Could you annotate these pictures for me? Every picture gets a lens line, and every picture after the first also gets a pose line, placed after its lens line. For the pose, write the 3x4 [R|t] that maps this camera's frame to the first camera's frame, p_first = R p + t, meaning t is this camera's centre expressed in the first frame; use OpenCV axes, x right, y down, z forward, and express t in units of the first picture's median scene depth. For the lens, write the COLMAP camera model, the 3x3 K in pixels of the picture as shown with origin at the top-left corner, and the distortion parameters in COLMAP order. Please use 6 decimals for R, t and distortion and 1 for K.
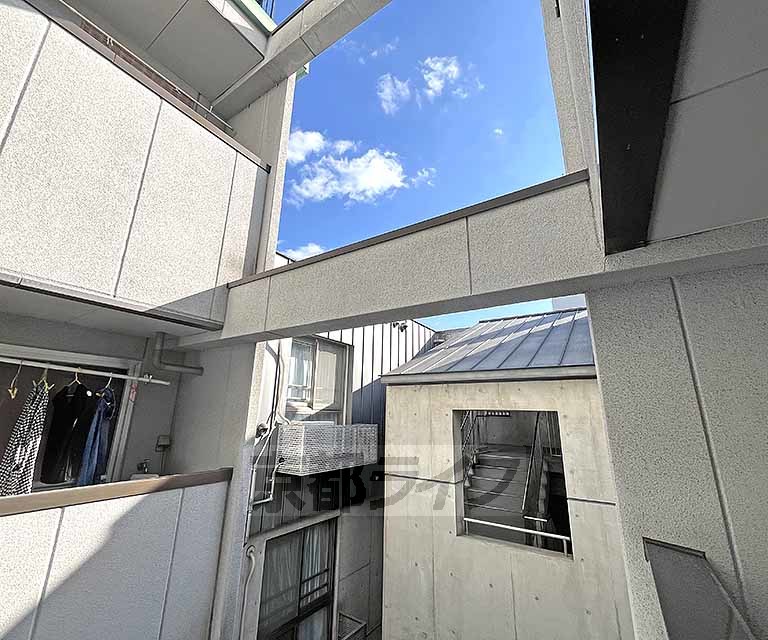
lens RADIAL K [[339.2, 0, 384.0], [0, 339.2, 320.0], [0, 0, 1]] dist [0.001560, -0.000369]
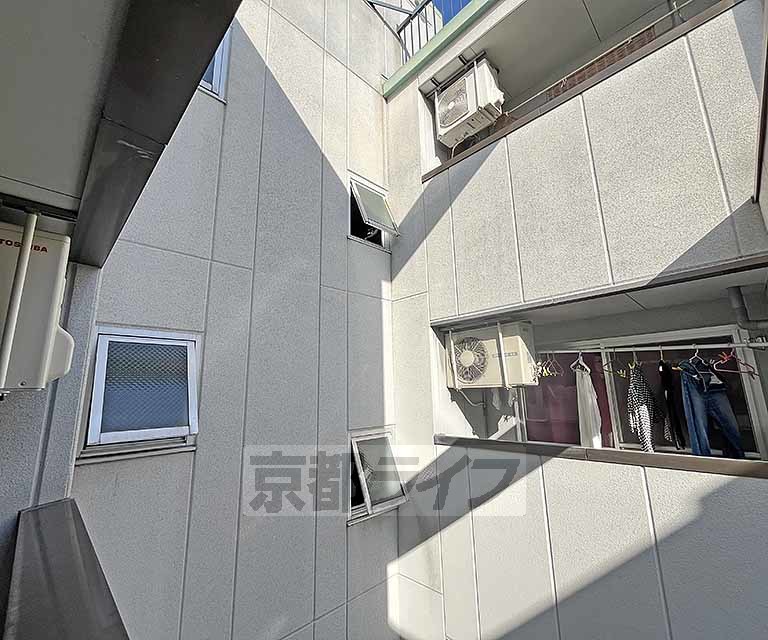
lens RADIAL K [[339.2, 0, 384.0], [0, 339.2, 320.0], [0, 0, 1]] dist [0.001560, -0.000369]
pose [[-0.221787, -0.211432, -0.951897, 0.345825], [0.277671, 0.922098, -0.269508, 0.113580], [0.934724, -0.324087, -0.145801, 0.368558]]
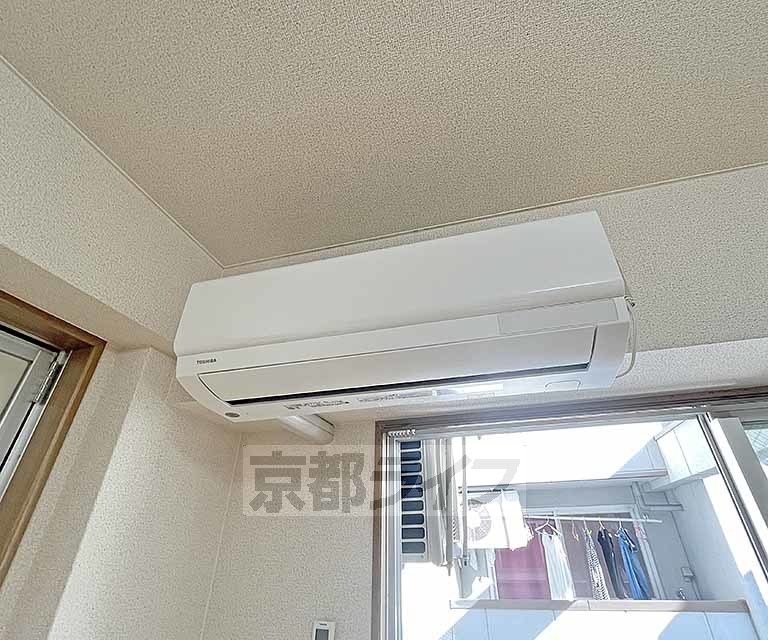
lens RADIAL K [[374.7, 0, 384.0], [0, 374.7, 320.0], [0, 0, 1]] dist [0.000115, -0.000599]
pose [[0.287224, -0.513251, -0.808749, 0.734135], [0.271324, 0.853340, -0.445190, -0.146663], [0.918632, -0.091564, 0.384357, -0.541118]]
